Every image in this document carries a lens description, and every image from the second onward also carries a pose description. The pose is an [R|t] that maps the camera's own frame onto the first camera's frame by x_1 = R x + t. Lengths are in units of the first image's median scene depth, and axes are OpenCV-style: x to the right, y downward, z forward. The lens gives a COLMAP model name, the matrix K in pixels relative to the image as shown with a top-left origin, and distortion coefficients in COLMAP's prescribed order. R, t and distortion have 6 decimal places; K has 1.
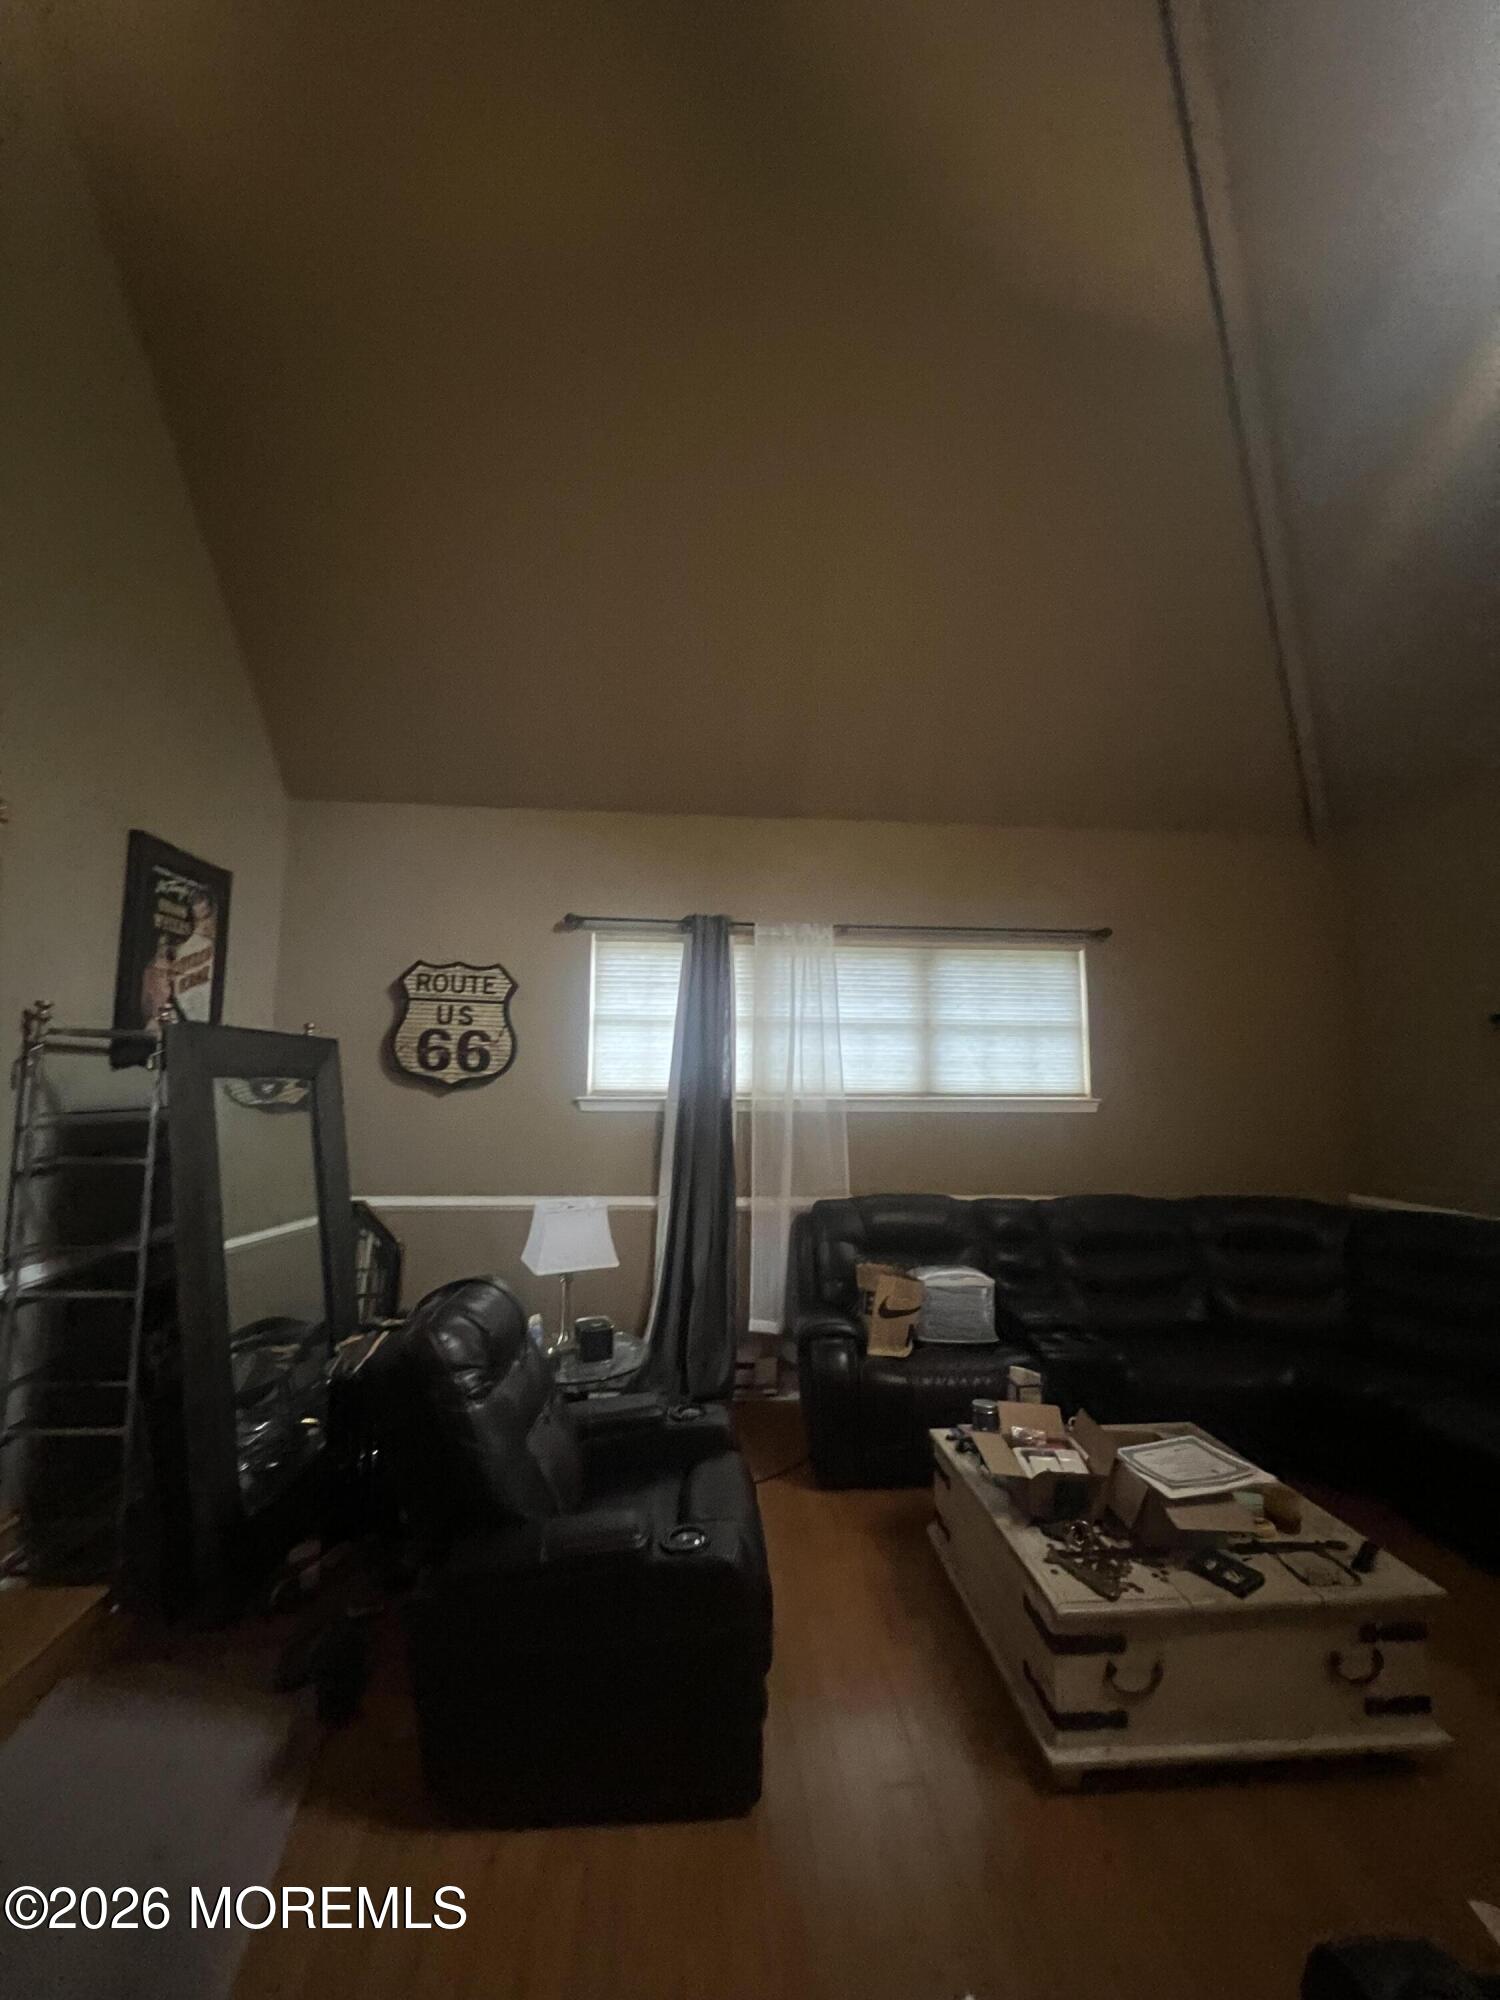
lens RADIAL K [[793.7, 0, 746.4], [0, 793.7, 1003.7], [0, 0, 1]] dist [-0.000914, 0.000500]
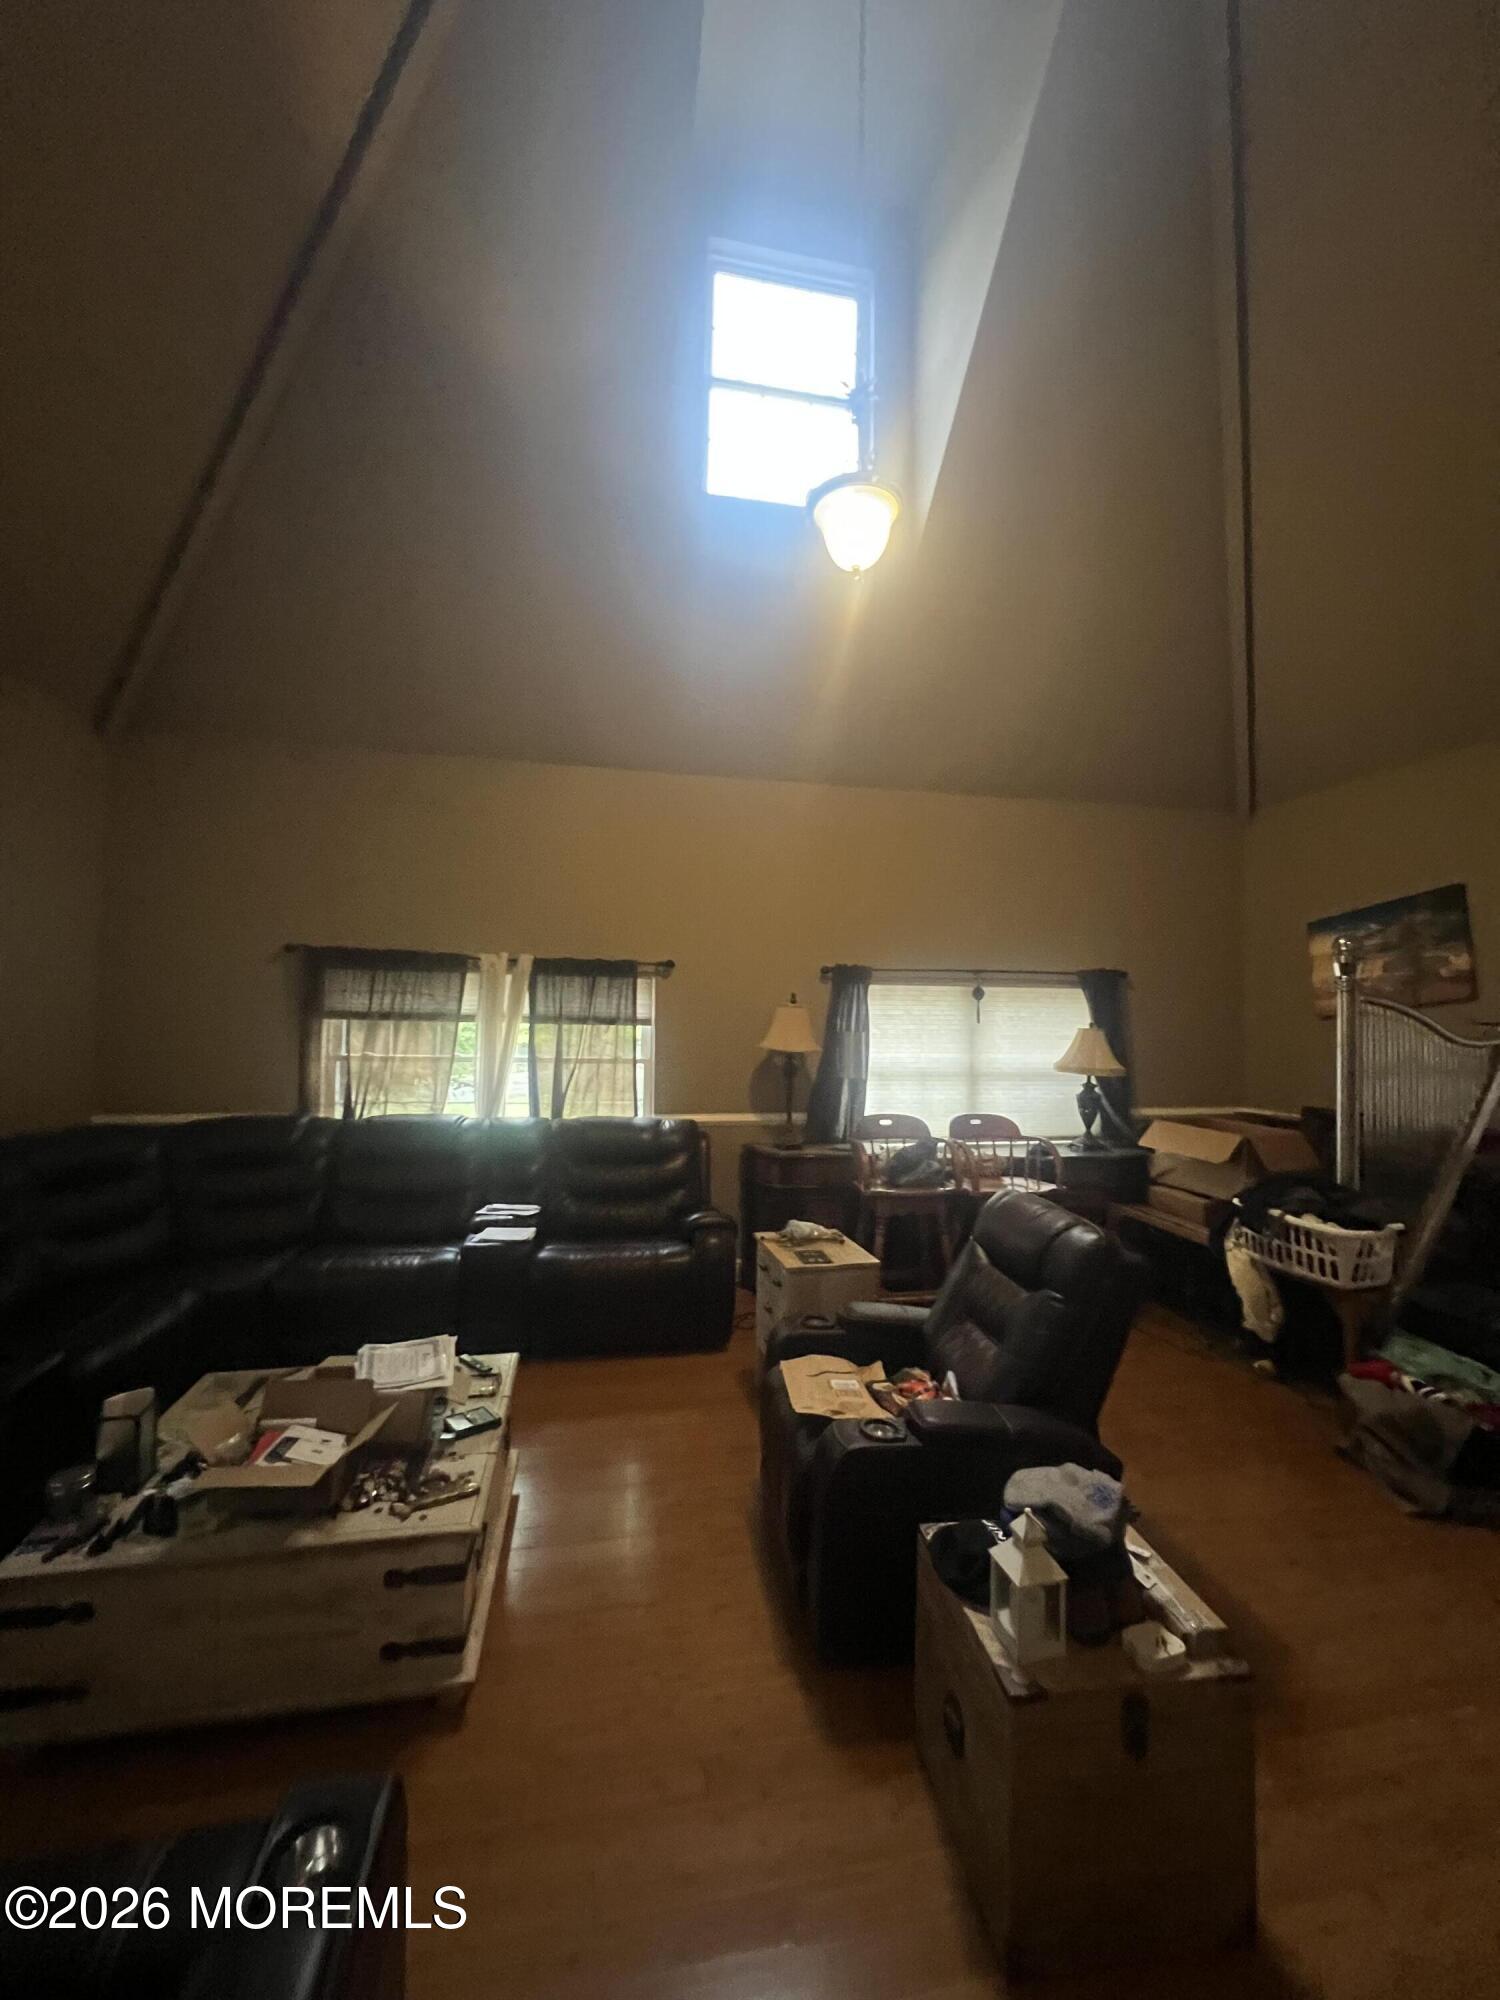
lens RADIAL K [[793.7, 0, 745.9], [0, 793.7, 1001.9], [0, 0, 1]] dist [-0.000914, 0.000500]
pose [[-0.130560, 0.022077, 0.991195, -0.514734], [-0.124736, 0.991442, -0.038513, 0.085735], [-0.983562, -0.128666, -0.126688, 0.699402]]
